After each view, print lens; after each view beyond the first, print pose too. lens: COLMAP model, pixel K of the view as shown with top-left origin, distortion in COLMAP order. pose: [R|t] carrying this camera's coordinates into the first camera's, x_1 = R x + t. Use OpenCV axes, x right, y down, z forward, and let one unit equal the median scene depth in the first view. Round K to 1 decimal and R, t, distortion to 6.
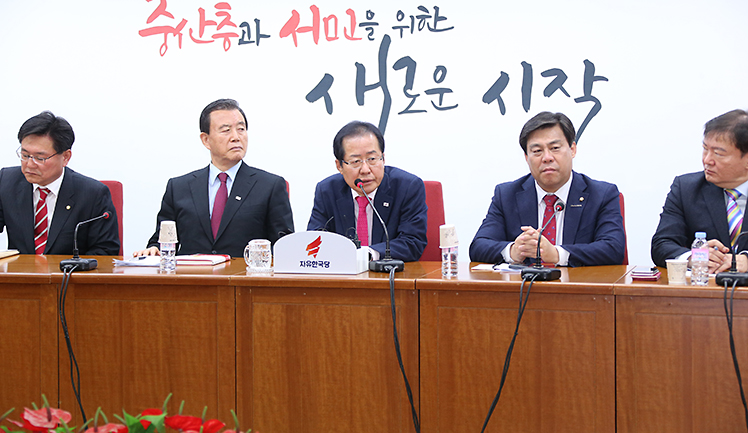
lens RADIAL K [[1721.4, 0, 380.0], [0, 1721.4, 219.7], [0, 0, 1]] dist [0.384017, 0.000000]
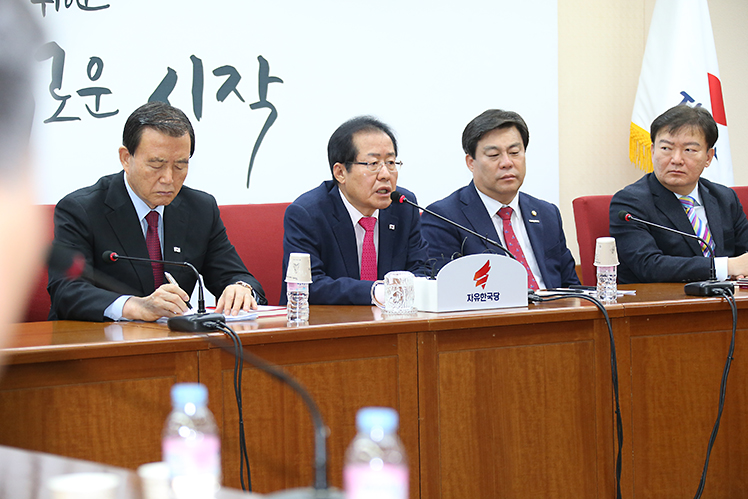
lens RADIAL K [[2229.1, 0, 369.6], [0, 2229.1, 254.8], [0, 0, 1]] dist [0.627048, 0.000000]
pose [[0.652758, -0.041265, 0.756442, -0.631778], [0.063883, 0.997957, -0.000687, 0.003221], [-0.754868, 0.048772, 0.654061, 0.290484]]
